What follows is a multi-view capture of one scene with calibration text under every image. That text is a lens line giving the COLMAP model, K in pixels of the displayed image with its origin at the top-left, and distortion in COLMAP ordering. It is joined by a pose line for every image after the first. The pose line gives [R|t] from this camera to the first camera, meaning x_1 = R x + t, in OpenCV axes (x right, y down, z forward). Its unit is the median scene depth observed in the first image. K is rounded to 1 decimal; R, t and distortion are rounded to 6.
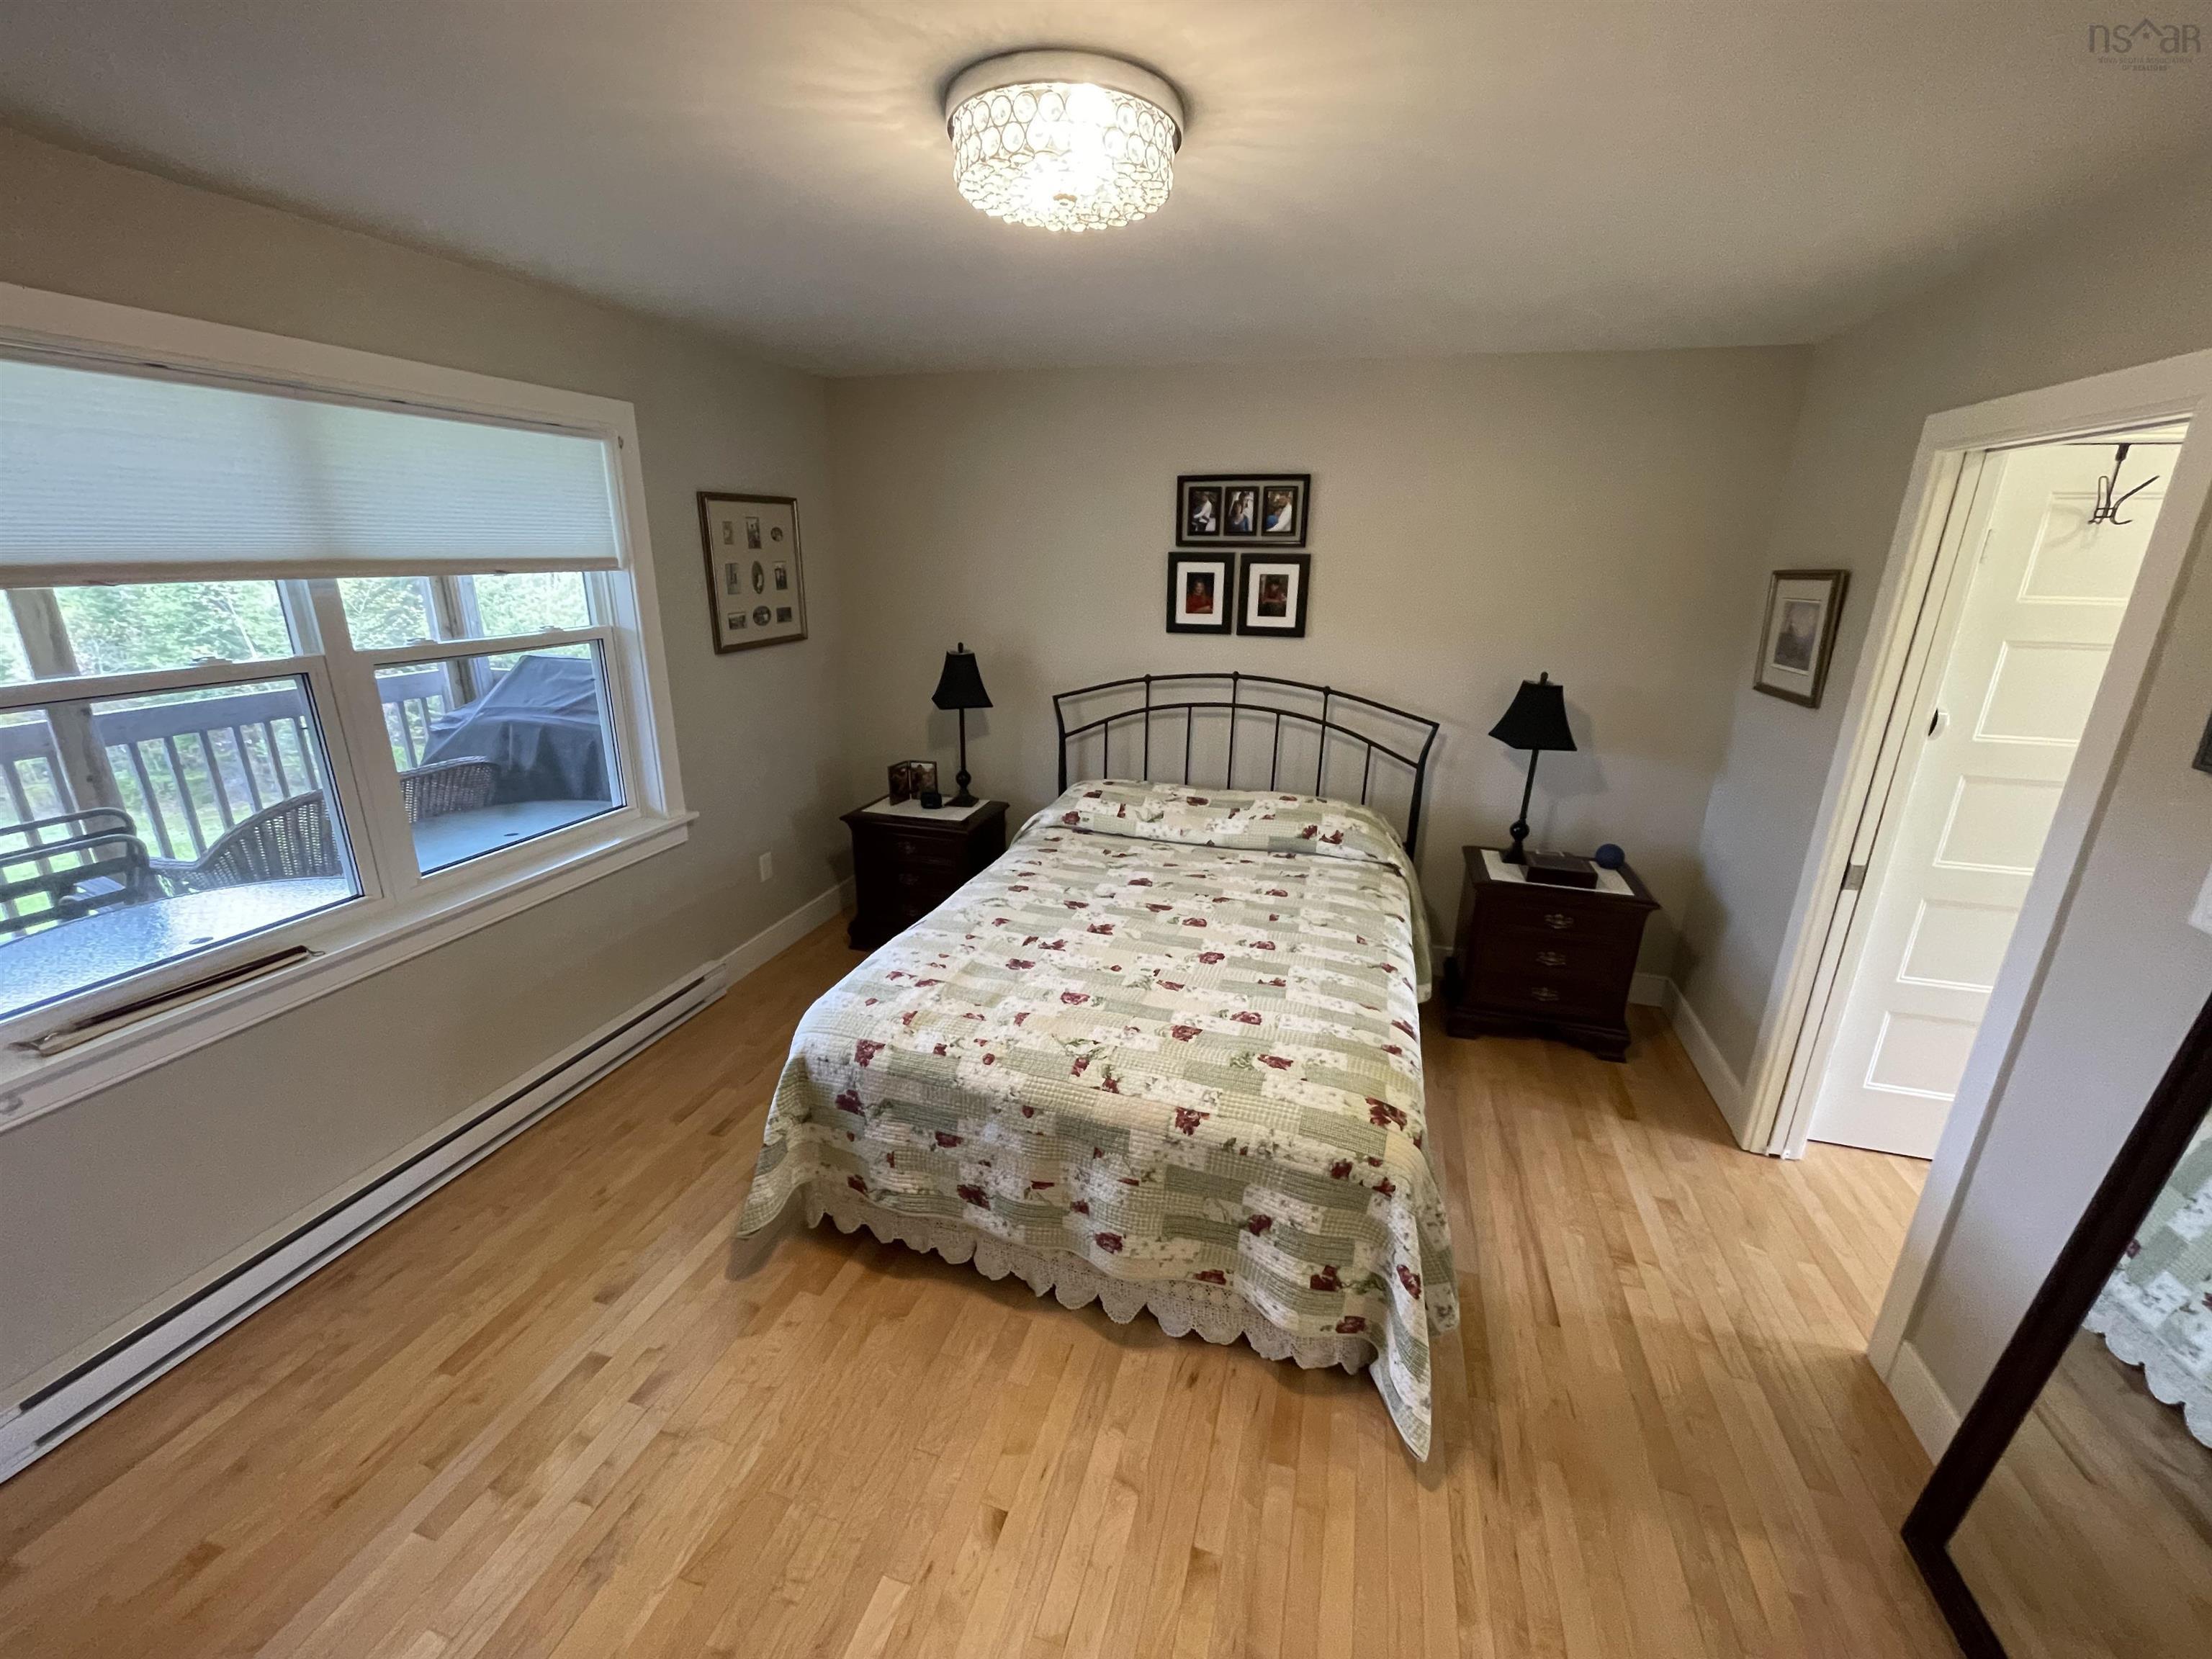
lens RADIAL K [[880.7, 0, 1106.0], [0, 880.7, 829.5], [0, 0, 1]] dist [-0.007960, -0.000475]
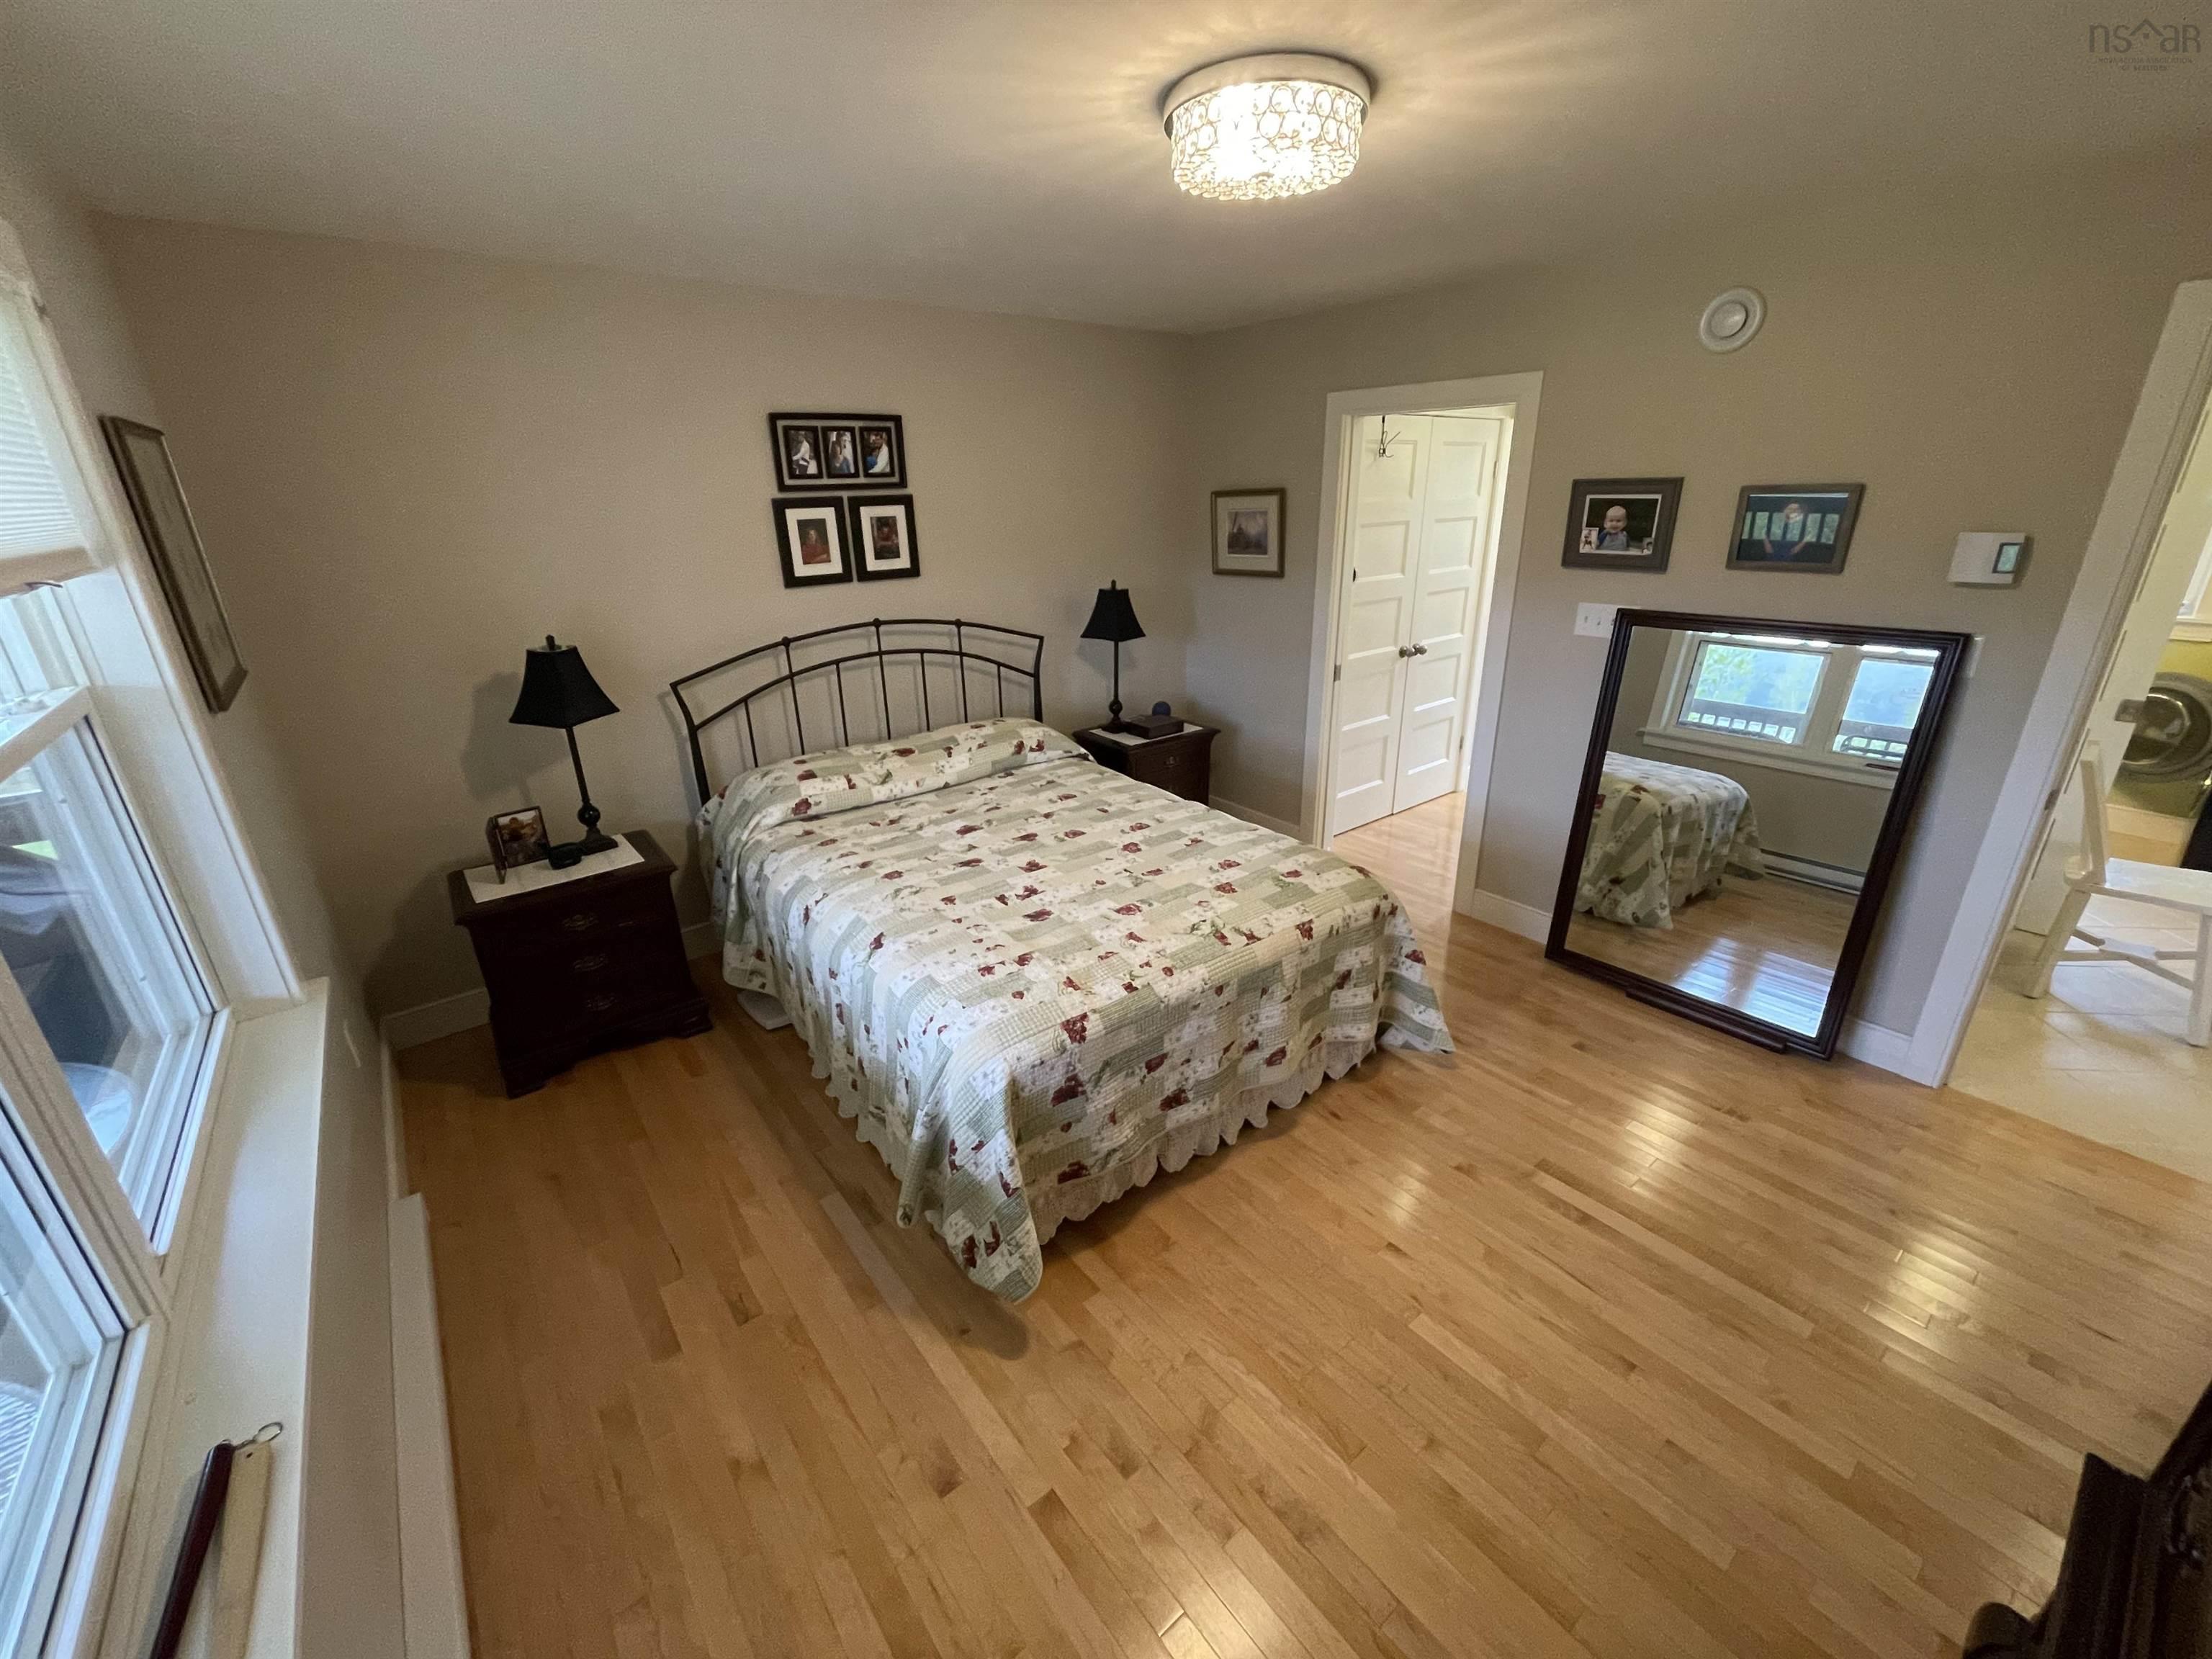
lens RADIAL K [[893.1, 0, 1108.5], [0, 893.1, 827.3], [0, 0, 1]] dist [-0.002401, -0.000504]
pose [[0.573920, -0.318232, 0.754549, -0.587888], [0.278039, 0.942394, 0.185976, -0.080644], [-0.770266, 0.103059, 0.629340, 0.216565]]
